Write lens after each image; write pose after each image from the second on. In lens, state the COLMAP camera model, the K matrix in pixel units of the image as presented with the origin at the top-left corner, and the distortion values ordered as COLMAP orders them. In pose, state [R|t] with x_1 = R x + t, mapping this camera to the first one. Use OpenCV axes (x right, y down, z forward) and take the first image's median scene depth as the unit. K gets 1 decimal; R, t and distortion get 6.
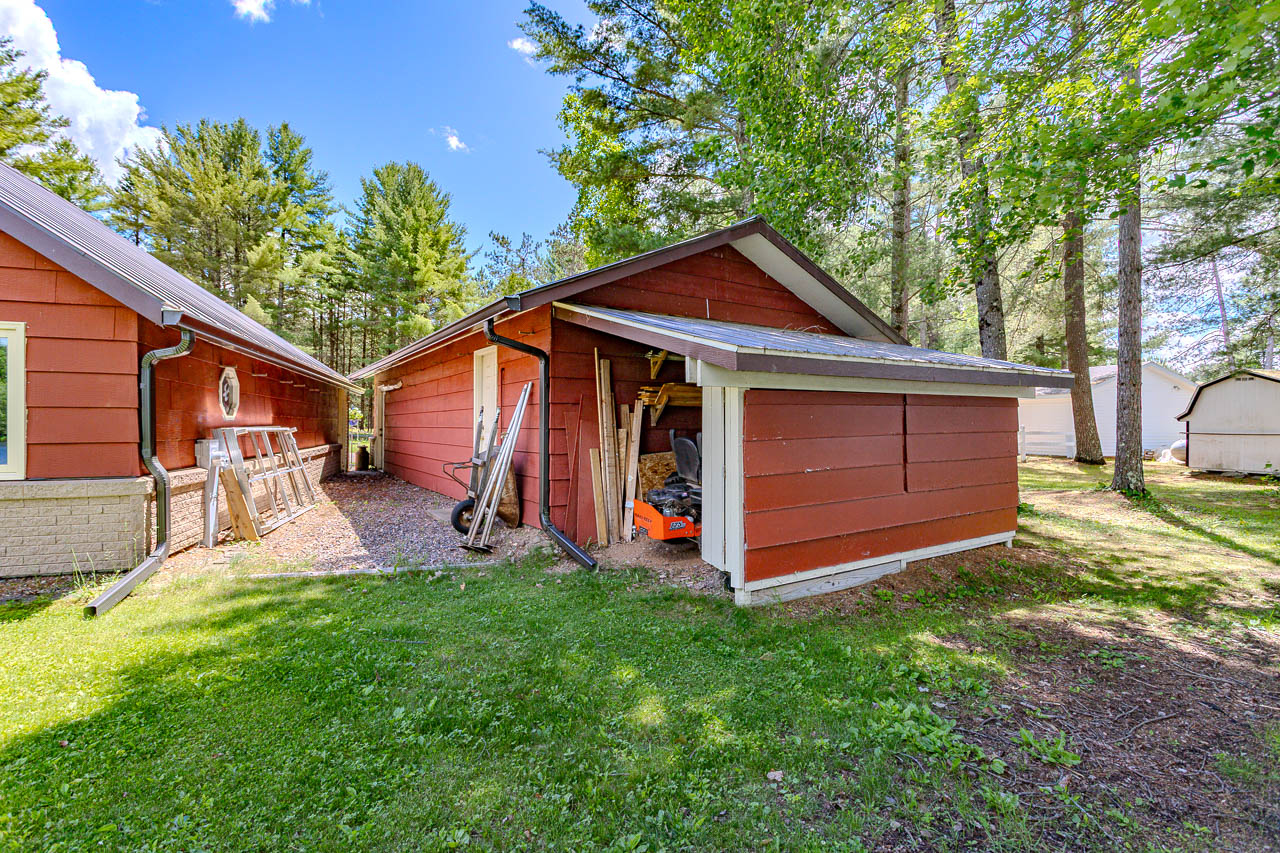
lens RADIAL K [[607.1, 0, 650.9], [0, 607.1, 428.7], [0, 0, 1]] dist [0.001235, 0.001811]
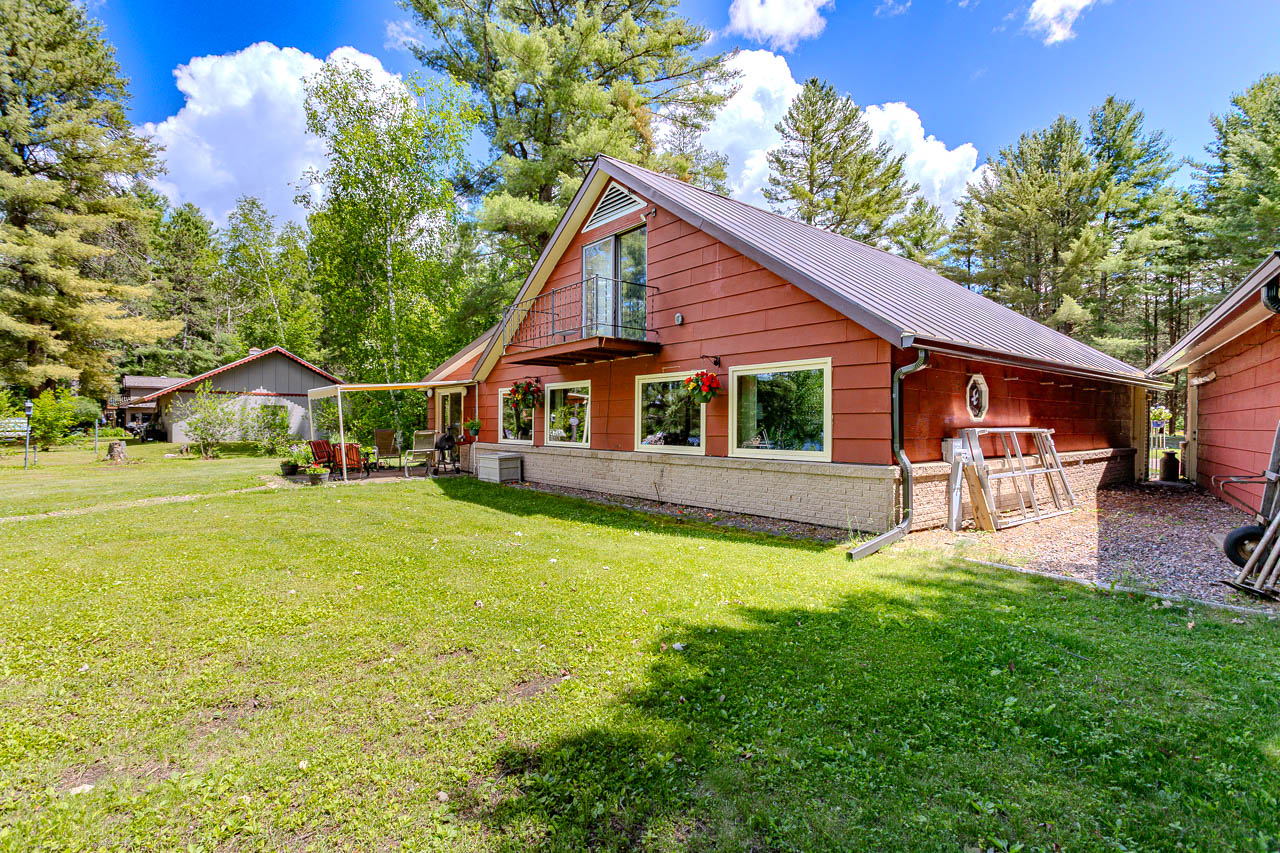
lens RADIAL K [[607.1, 0, 617.5], [0, 607.1, 428.6], [0, 0, 1]] dist [0.001235, 0.001811]
pose [[0.331795, 0.003979, -0.943343, 0.145496], [-0.007228, 0.999972, 0.001676, 0.001401], [0.943324, 0.006263, 0.331815, 0.006015]]
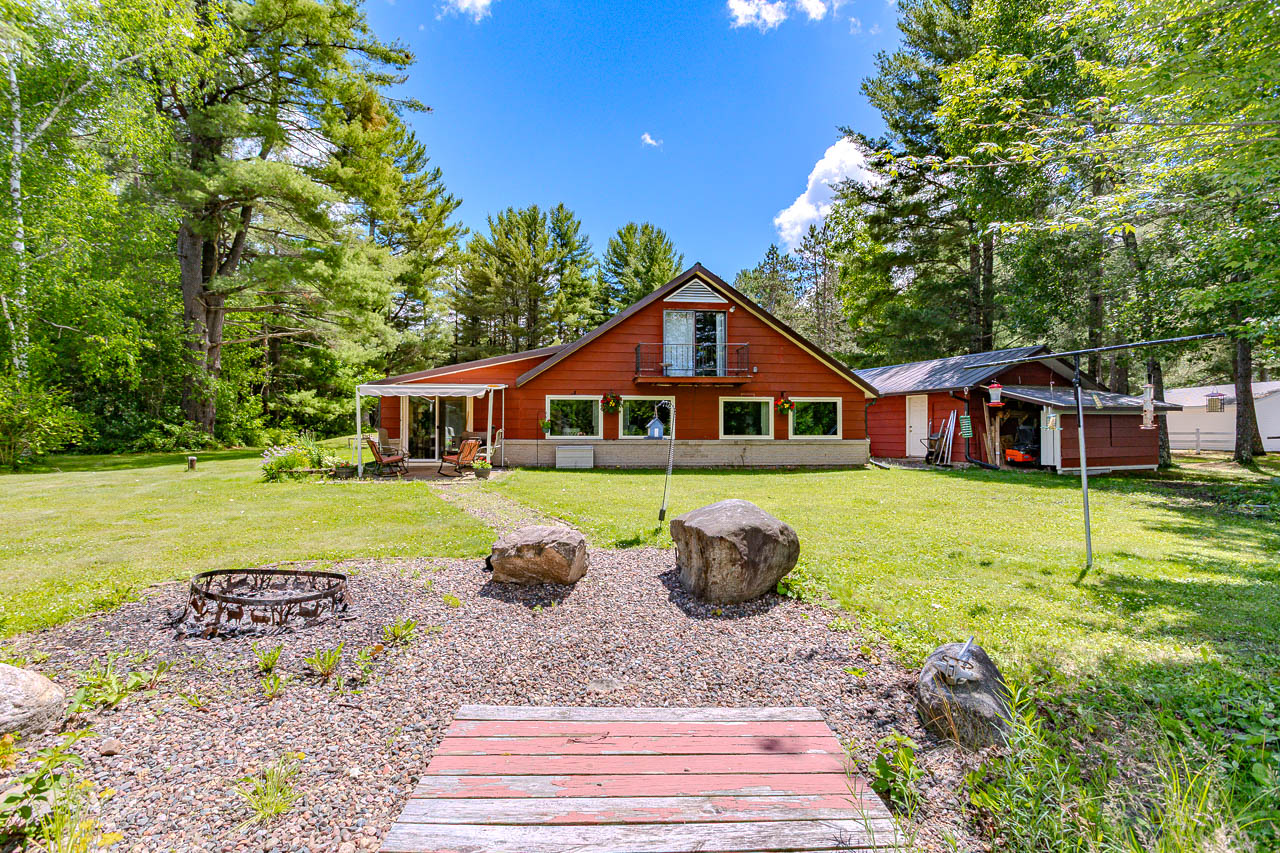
lens RADIAL K [[607.1, 0, 640.7], [0, 607.1, 430.6], [0, 0, 1]] dist [0.001235, 0.001811]
pose [[0.972508, 0.000132, -0.232869, -0.946740], [-0.001315, 0.999987, -0.004924, 0.034347], [0.232866, 0.005095, 0.972496, -2.041352]]
